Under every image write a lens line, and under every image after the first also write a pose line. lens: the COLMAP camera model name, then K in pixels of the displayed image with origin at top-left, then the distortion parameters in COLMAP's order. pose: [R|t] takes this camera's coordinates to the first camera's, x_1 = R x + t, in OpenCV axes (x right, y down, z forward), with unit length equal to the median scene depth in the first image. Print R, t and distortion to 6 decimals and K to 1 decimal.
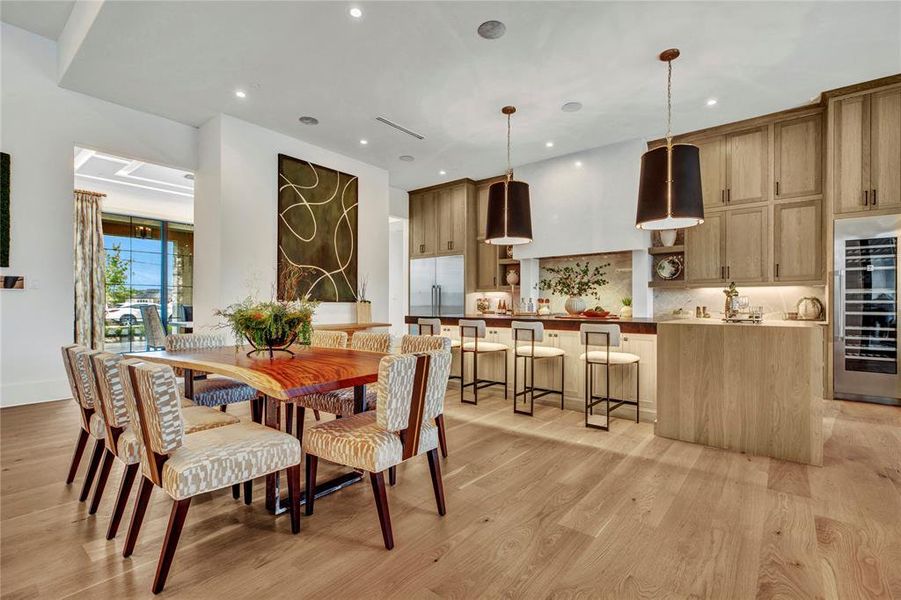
lens RADIAL K [[409.1, 0, 451.7], [0, 409.1, 304.9], [0, 0, 1]] dist [0.000183, -0.000021]
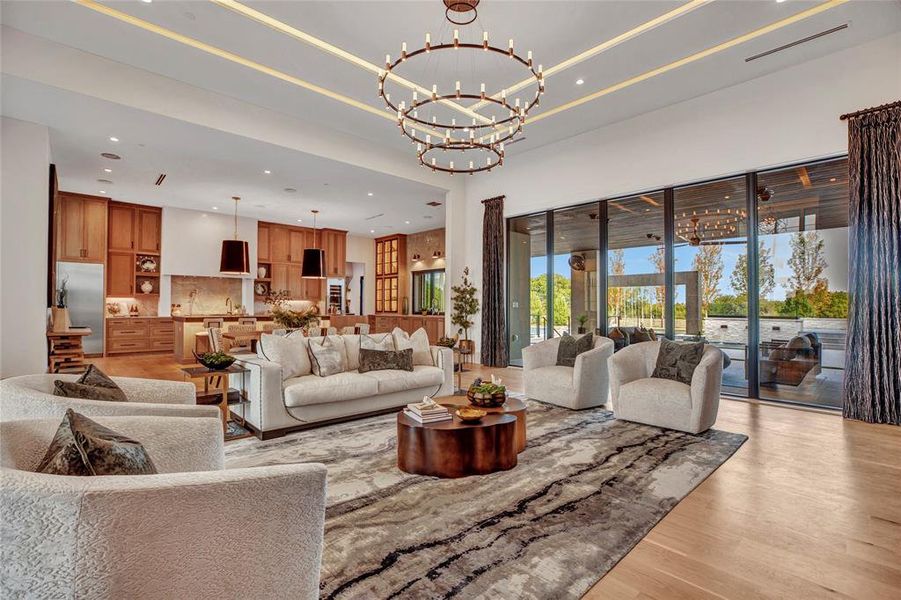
lens RADIAL K [[409.1, 0, 451.2], [0, 409.1, 301.2], [0, 0, 1]] dist [0.000183, -0.000021]
pose [[0.143299, 0.015206, 0.989563, -0.951964], [-0.006032, 0.999877, -0.014491, -0.009997], [-0.989661, -0.003892, 0.143373, -0.111390]]
